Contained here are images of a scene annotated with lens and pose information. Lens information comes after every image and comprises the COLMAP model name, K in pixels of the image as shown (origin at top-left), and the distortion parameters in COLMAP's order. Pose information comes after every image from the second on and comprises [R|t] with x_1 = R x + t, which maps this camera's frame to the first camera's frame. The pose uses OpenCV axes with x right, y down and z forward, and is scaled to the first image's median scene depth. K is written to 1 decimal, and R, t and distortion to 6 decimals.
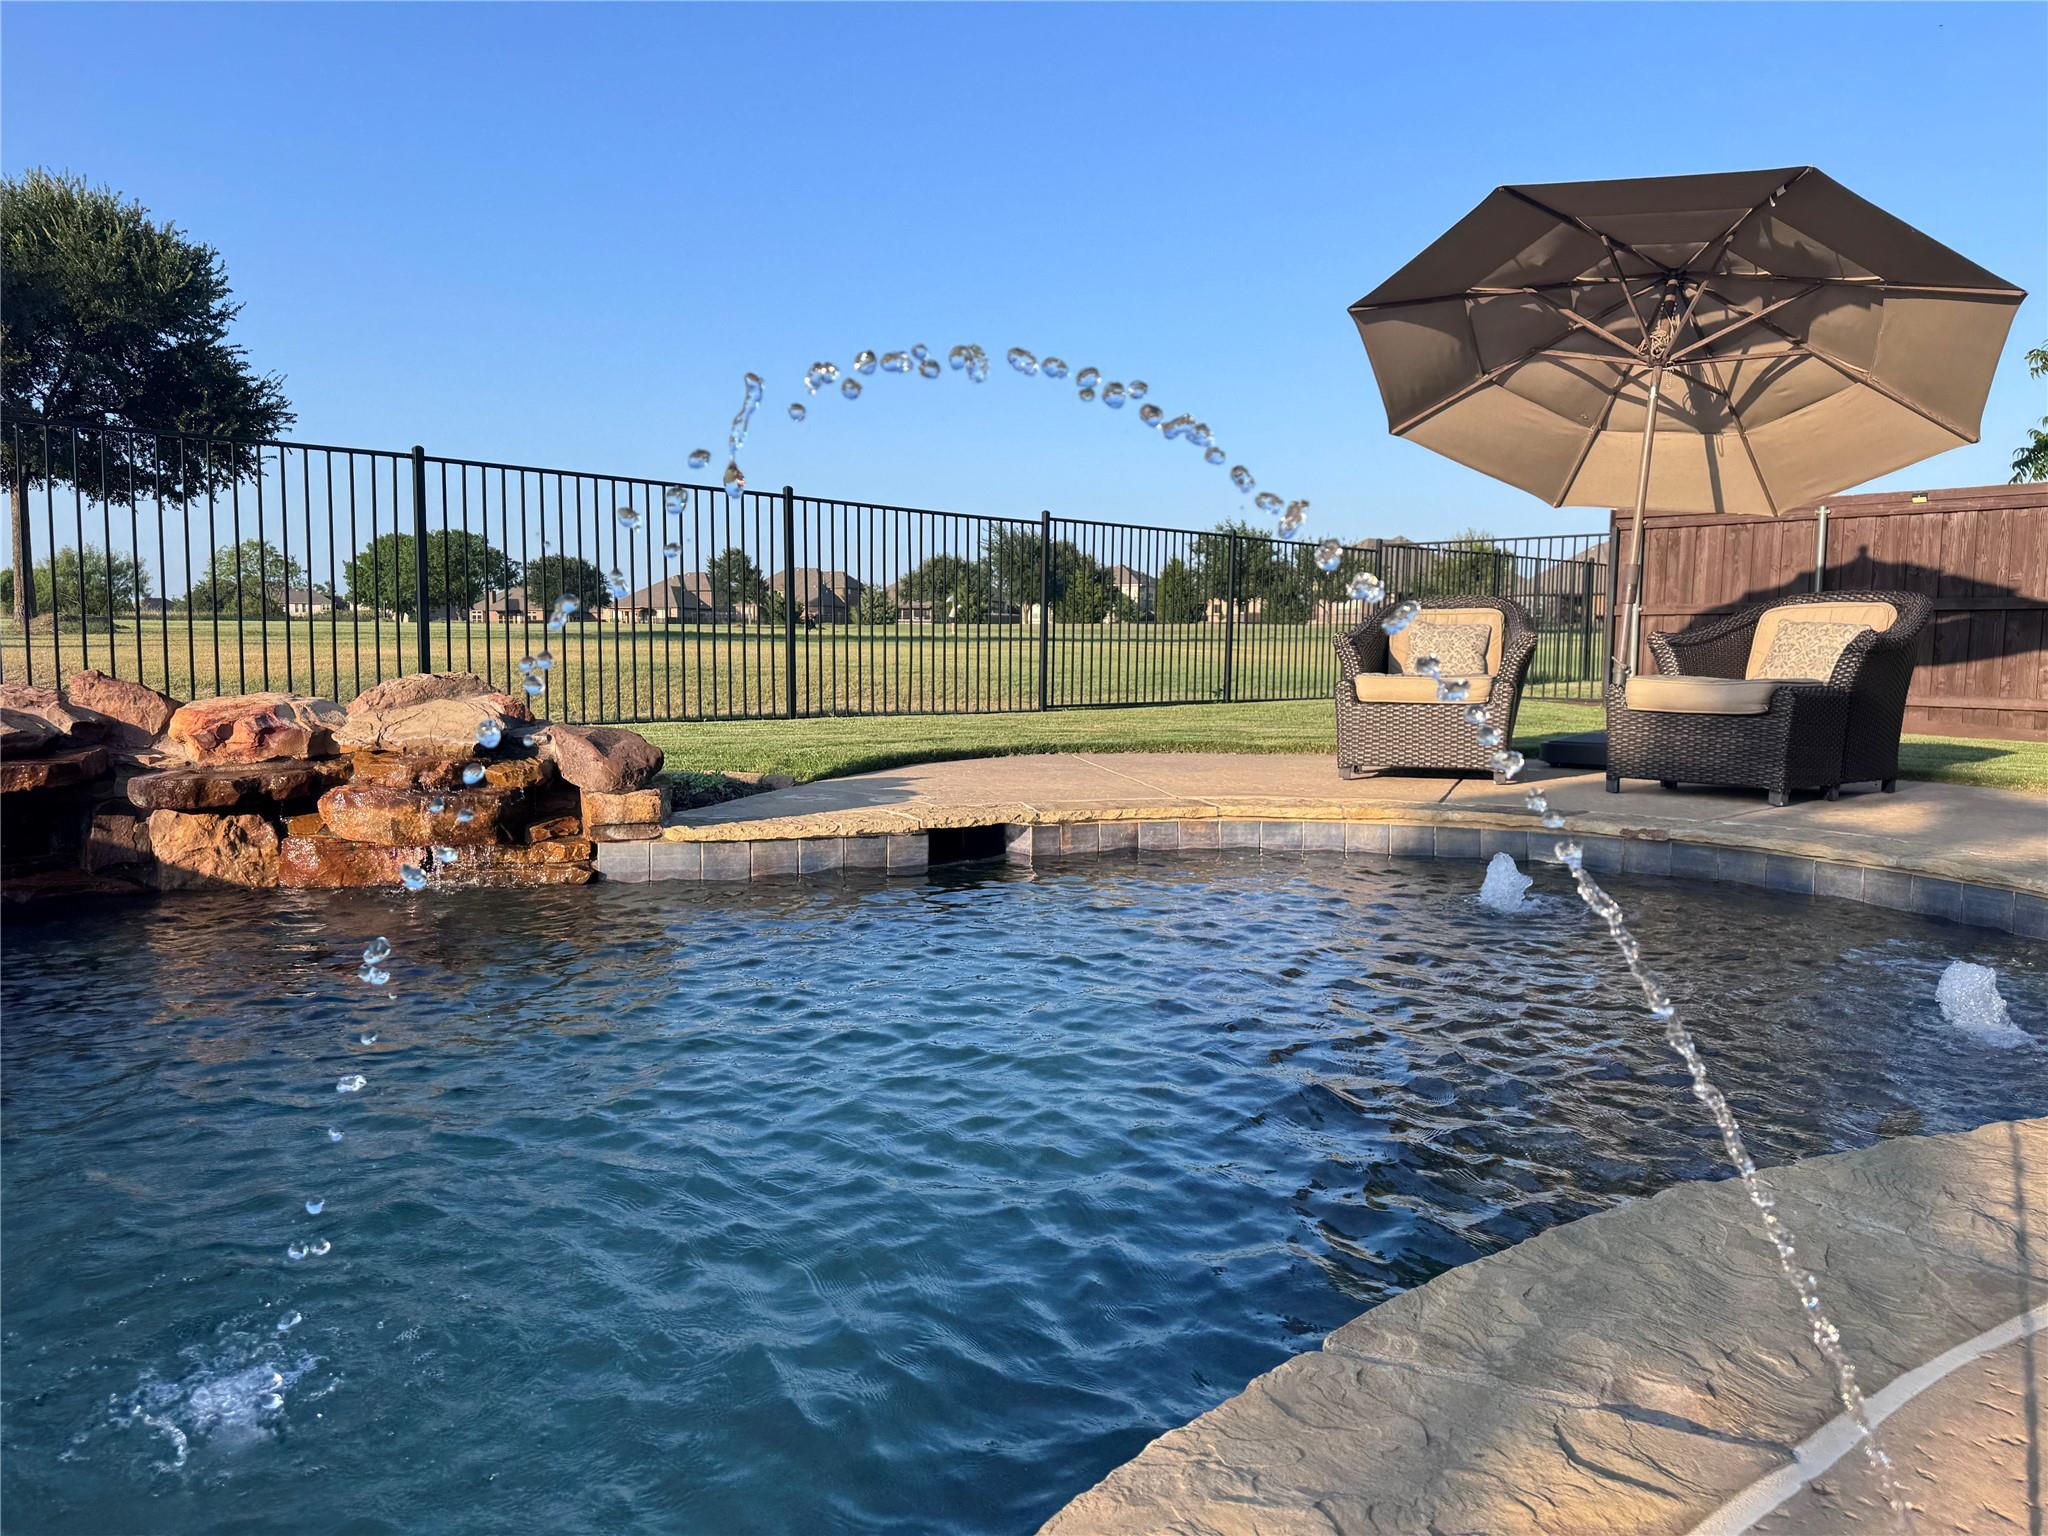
lens RADIAL K [[1441.7, 0, 1024.0], [0, 1441.7, 768.0], [0, 0, 1]] dist [0.041942, -0.002524]
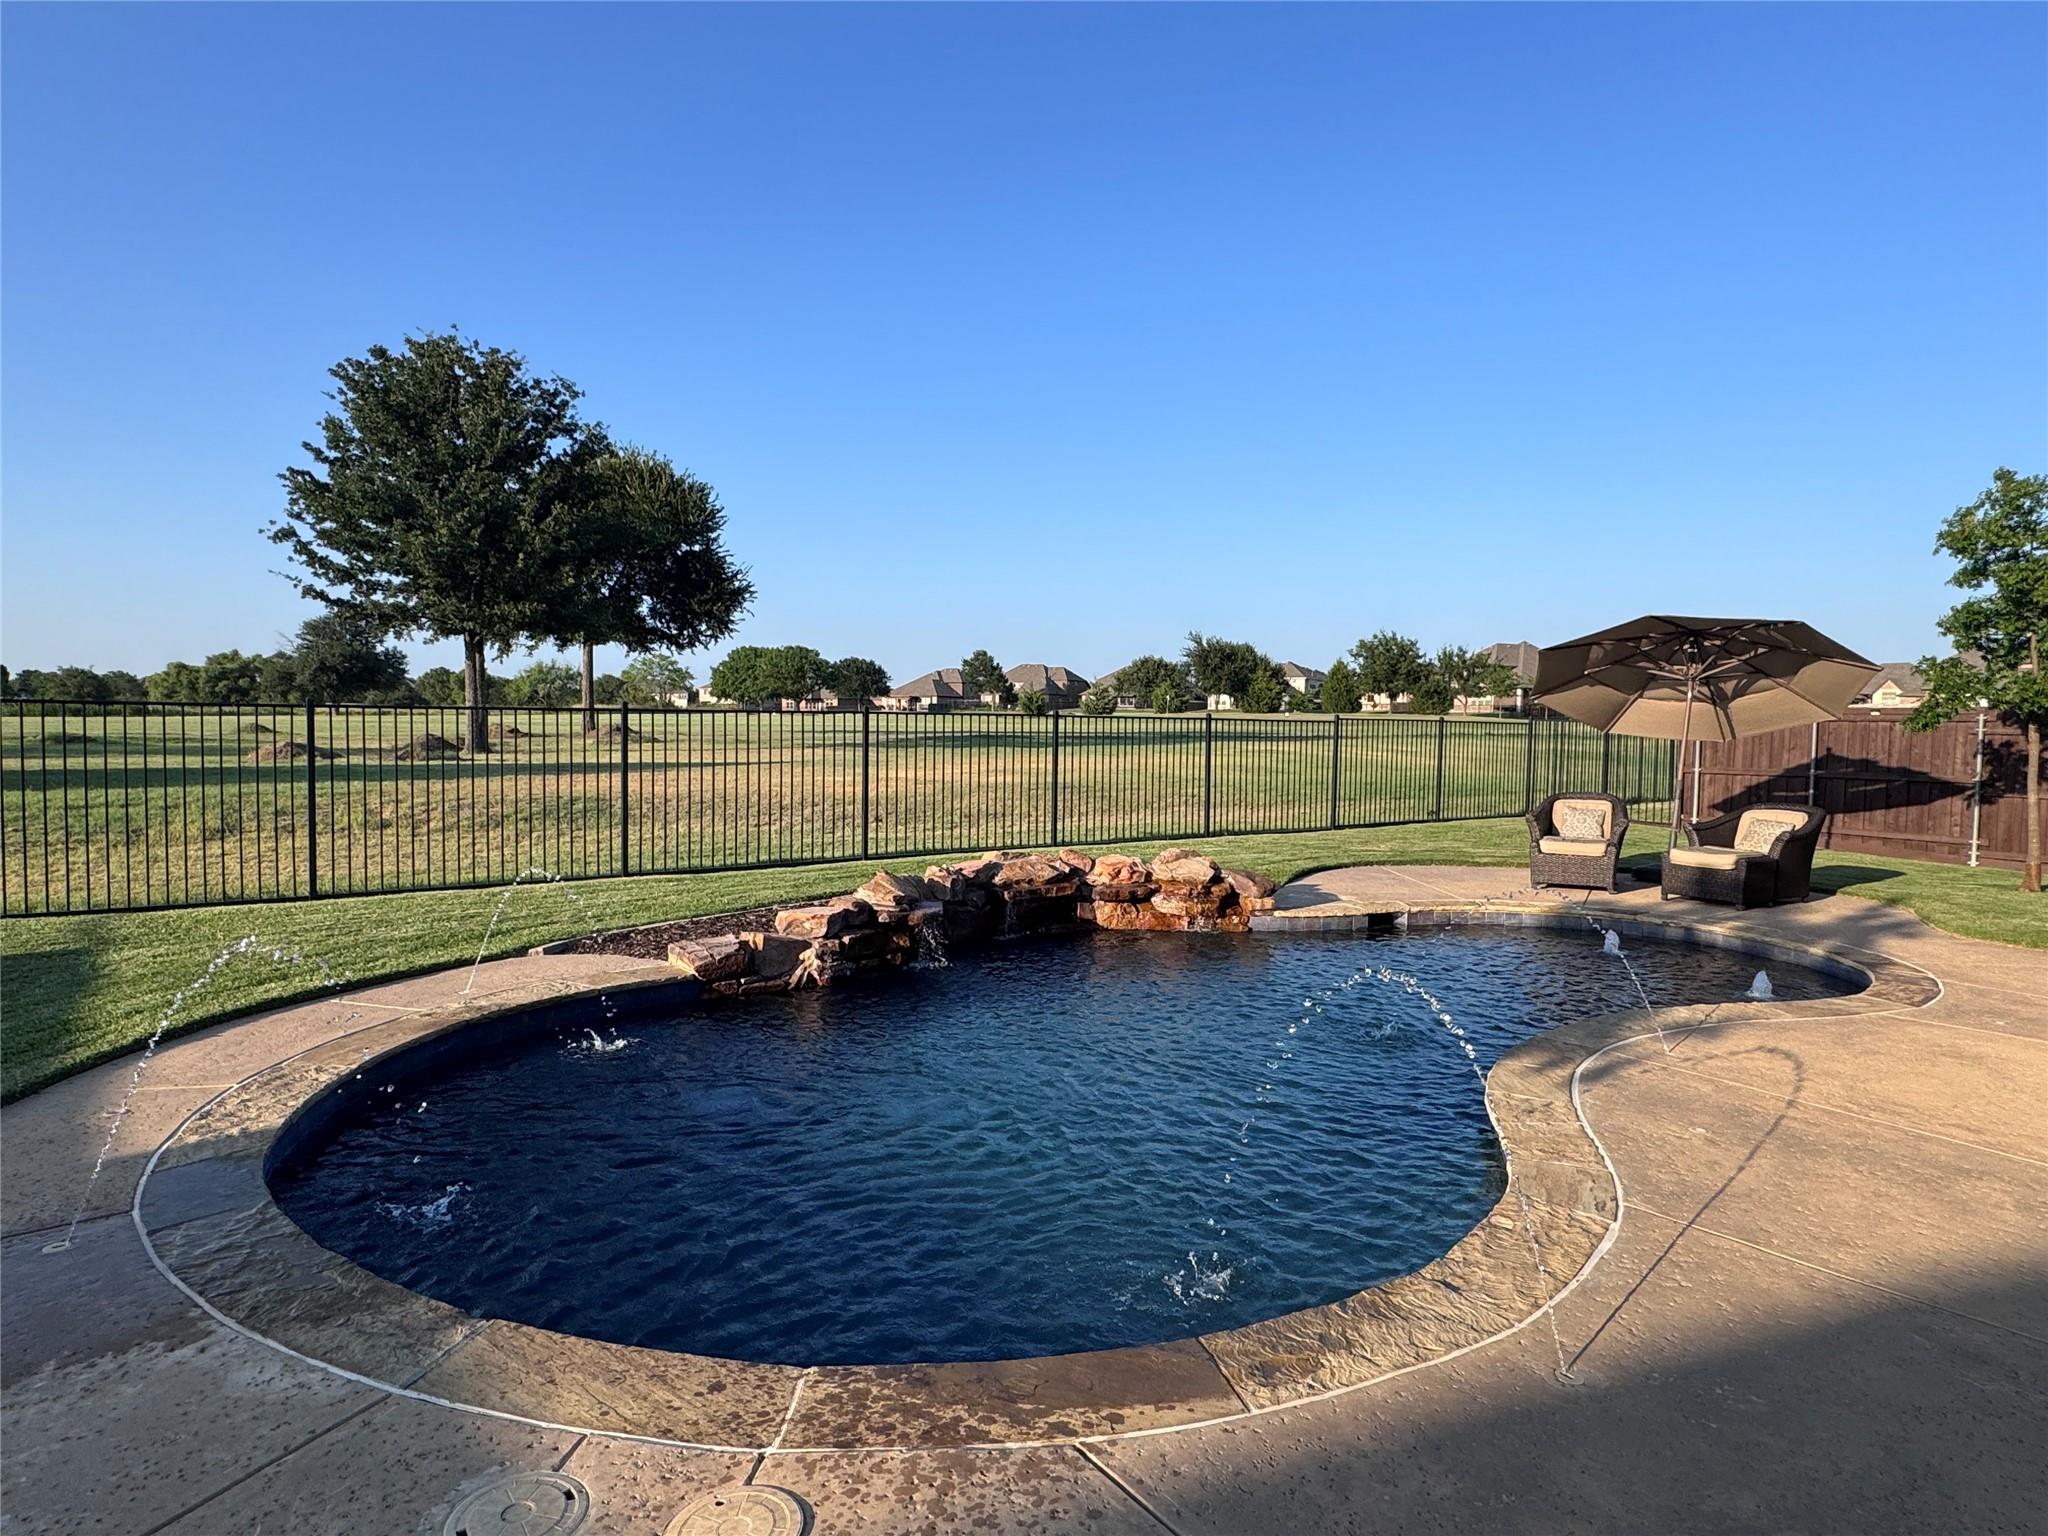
lens RADIAL K [[1182.4, 0, 1024.0], [0, 1182.4, 768.0], [0, 0, 1]] dist [0.000359, 0.000907]
pose [[0.989219, 0.011741, -0.145970, -0.230638], [-0.018245, 0.998896, -0.043299, -0.070064], [0.145301, 0.045496, 0.988341, -0.719092]]
